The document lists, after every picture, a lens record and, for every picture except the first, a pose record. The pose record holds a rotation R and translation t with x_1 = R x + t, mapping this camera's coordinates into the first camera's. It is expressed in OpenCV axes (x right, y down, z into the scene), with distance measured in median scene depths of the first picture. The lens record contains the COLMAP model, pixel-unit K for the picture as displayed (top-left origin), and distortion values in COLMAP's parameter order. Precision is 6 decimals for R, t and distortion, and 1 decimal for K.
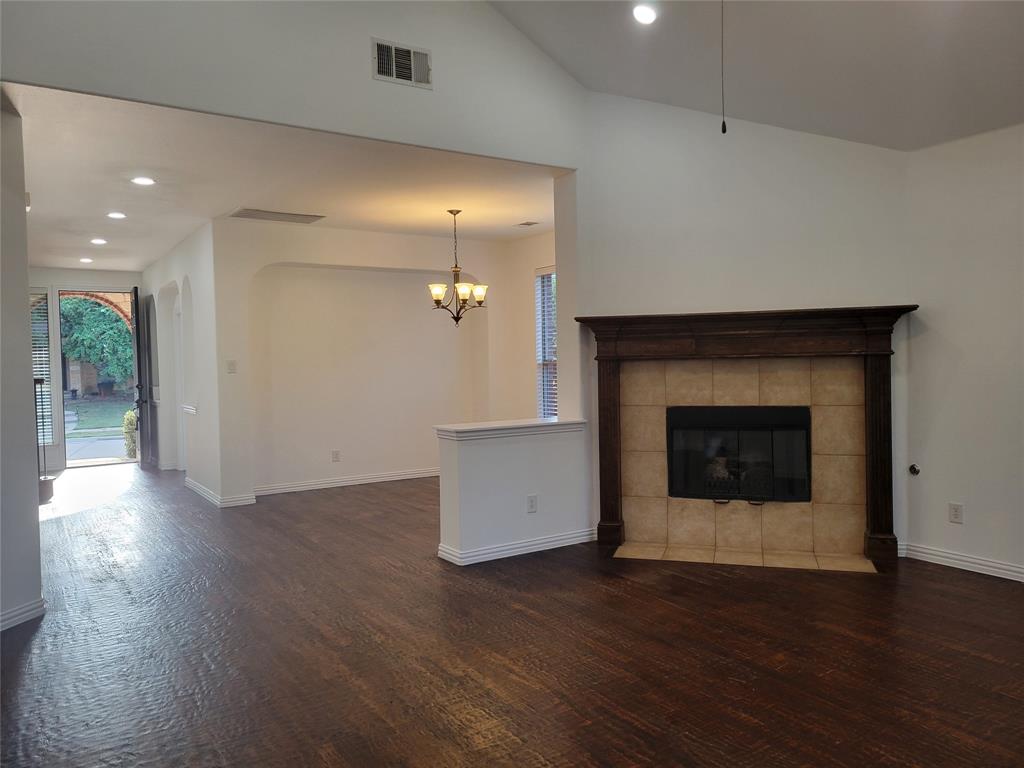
lens RADIAL K [[751.2, 0, 513.4], [0, 751.2, 389.8], [0, 0, 1]] dist [0.027144, -0.013930]
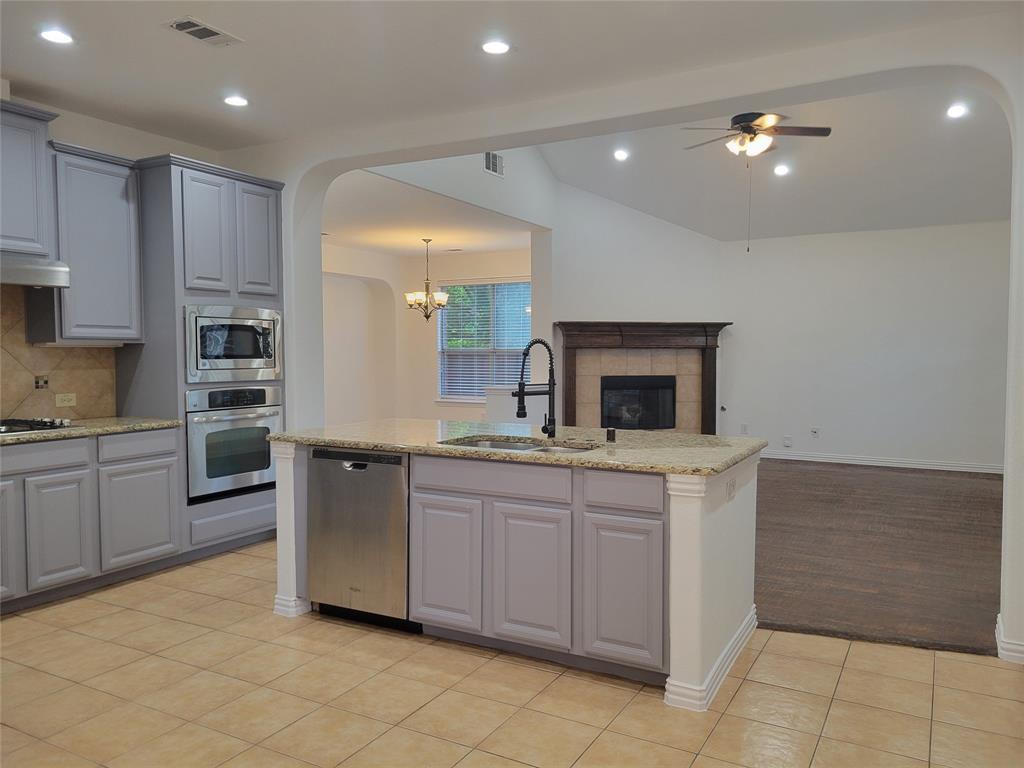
lens RADIAL K [[751.2, 0, 514.1], [0, 751.2, 383.9], [0, 0, 1]] dist [0.027144, -0.013930]
pose [[0.882083, 0.000408, 0.471095, -0.786863], [0.002407, 0.999983, -0.005371, 0.049859], [-0.471089, 0.005872, 0.882066, -0.405364]]
